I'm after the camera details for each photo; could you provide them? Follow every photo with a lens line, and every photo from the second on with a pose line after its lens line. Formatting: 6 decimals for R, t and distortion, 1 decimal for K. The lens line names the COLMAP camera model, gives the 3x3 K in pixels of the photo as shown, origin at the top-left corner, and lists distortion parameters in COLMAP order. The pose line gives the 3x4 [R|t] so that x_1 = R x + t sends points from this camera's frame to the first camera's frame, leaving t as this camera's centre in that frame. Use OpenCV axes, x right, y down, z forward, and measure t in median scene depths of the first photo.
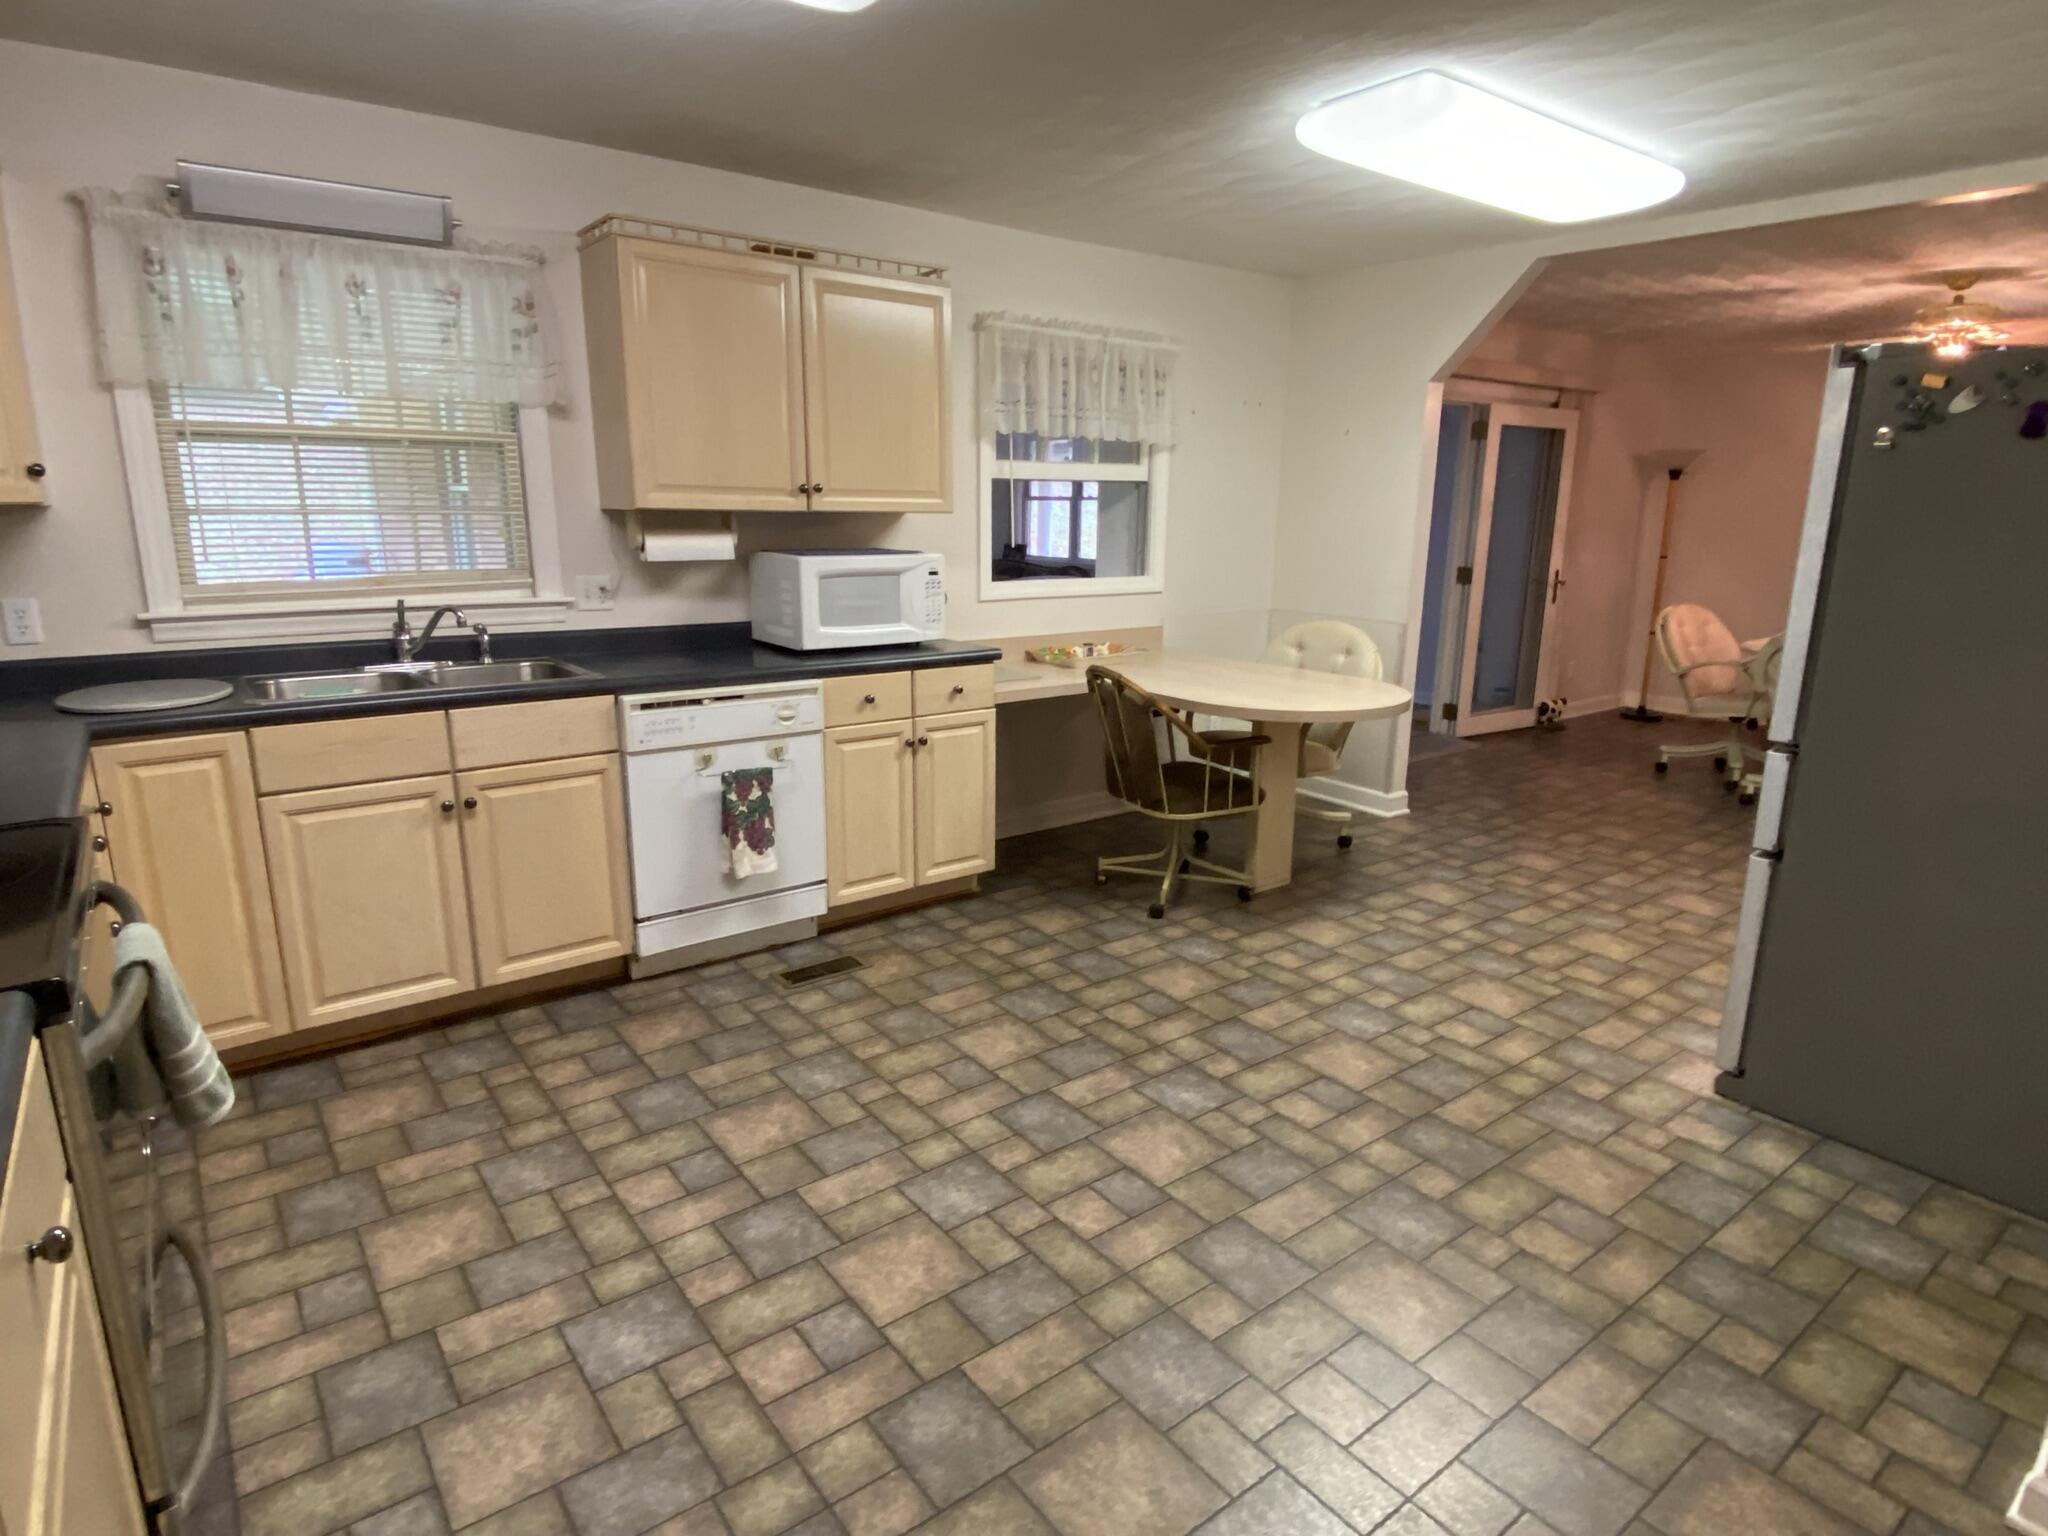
lens RADIAL K [[1125.4, 0, 1031.6], [0, 1125.4, 754.6], [0, 0, 1]] dist [0.093406, -0.096752]
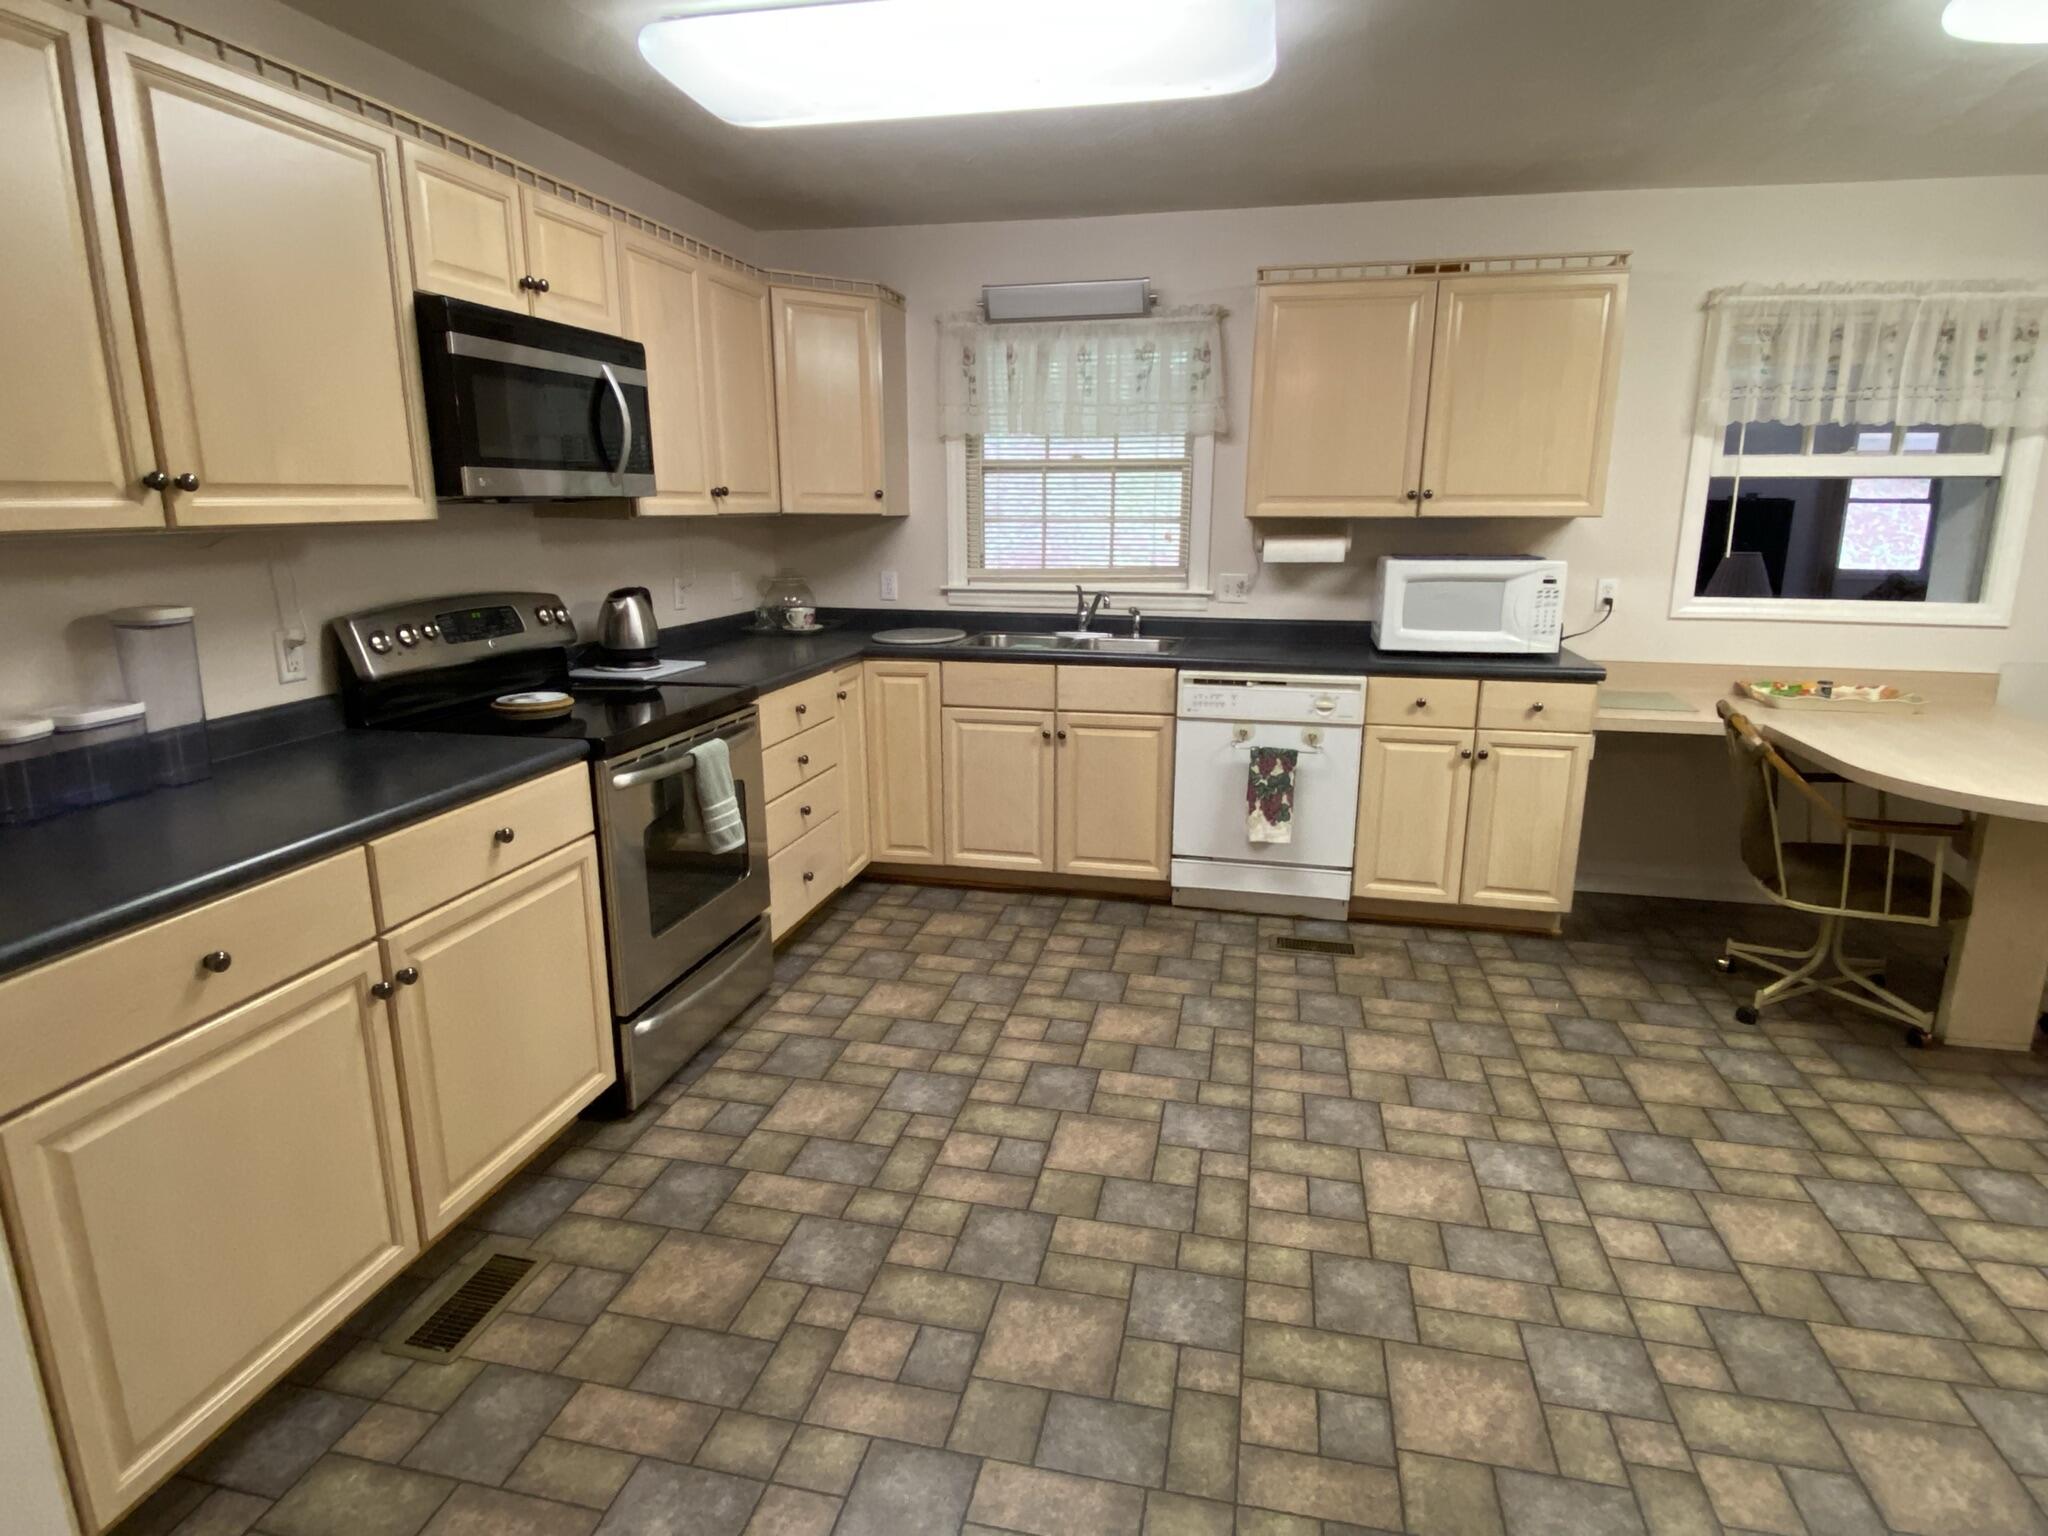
lens RADIAL K [[1122.5, 0, 1022.1], [0, 1122.5, 764.8], [0, 0, 1]] dist [0.063189, -0.063913]
pose [[0.638738, 0.164956, -0.751534, 0.432216], [-0.164547, 0.983437, 0.076006, -0.014349], [0.751624, 0.075115, 0.655301, 0.083886]]
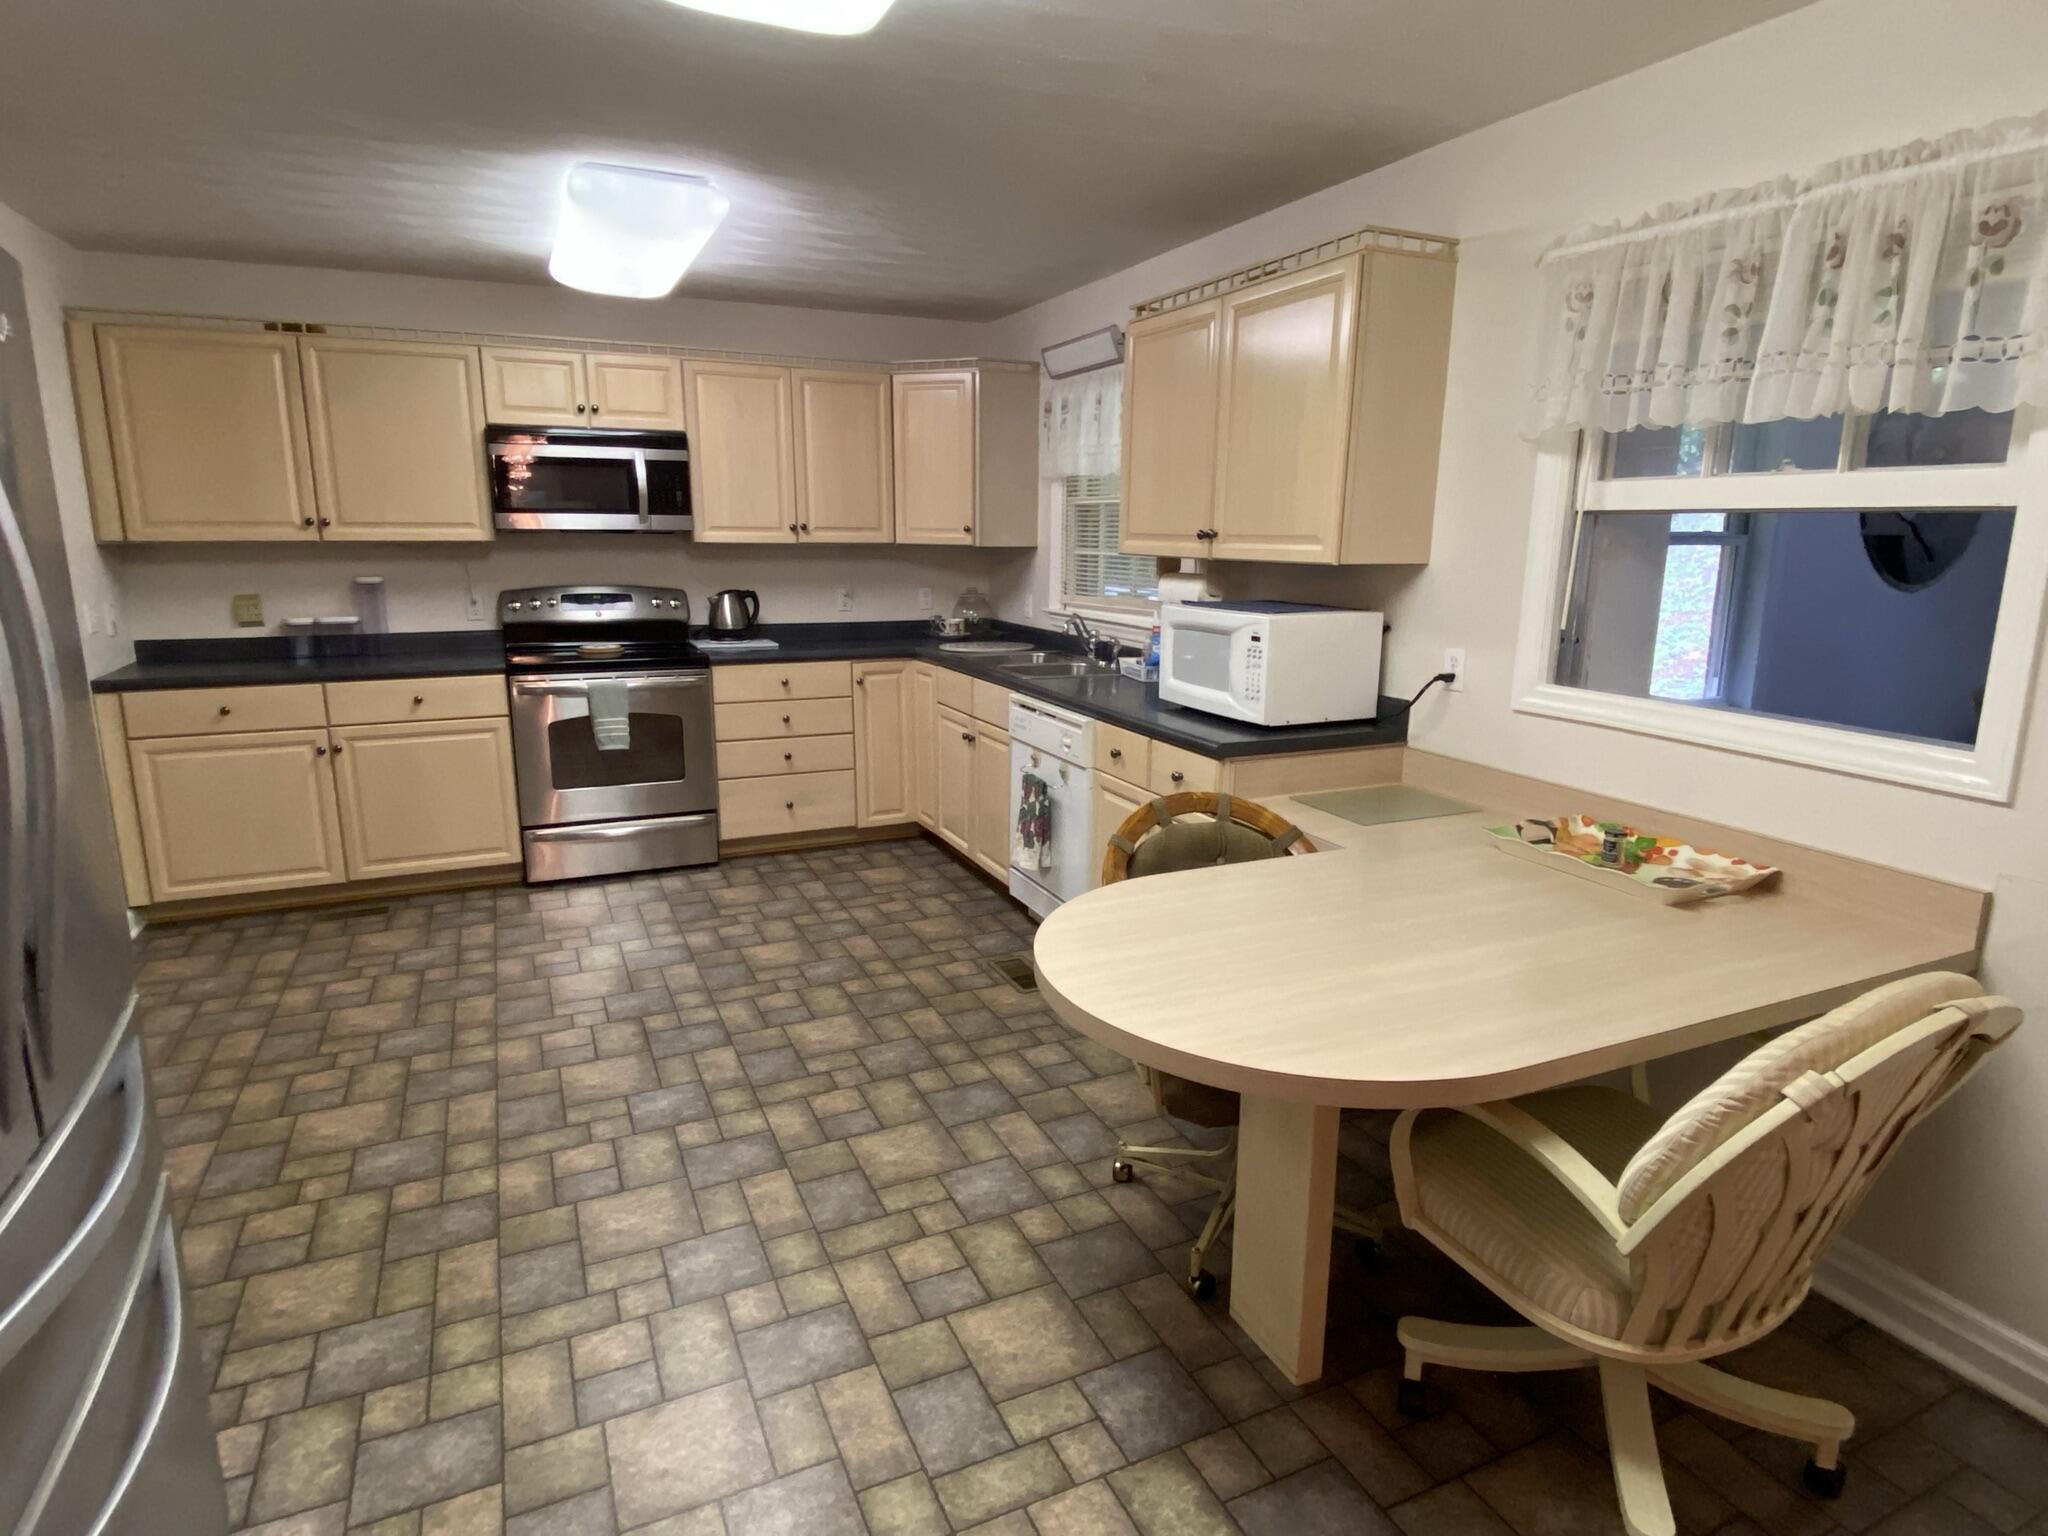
lens RADIAL K [[1122.5, 0, 1022.1], [0, 1122.5, 764.8], [0, 0, 1]] dist [0.063189, -0.063913]
pose [[-0.233067, 0.190149, -0.953689, 0.846561], [-0.224628, 0.943649, 0.243043, -0.275166], [0.946162, 0.270871, -0.177221, 1.195003]]
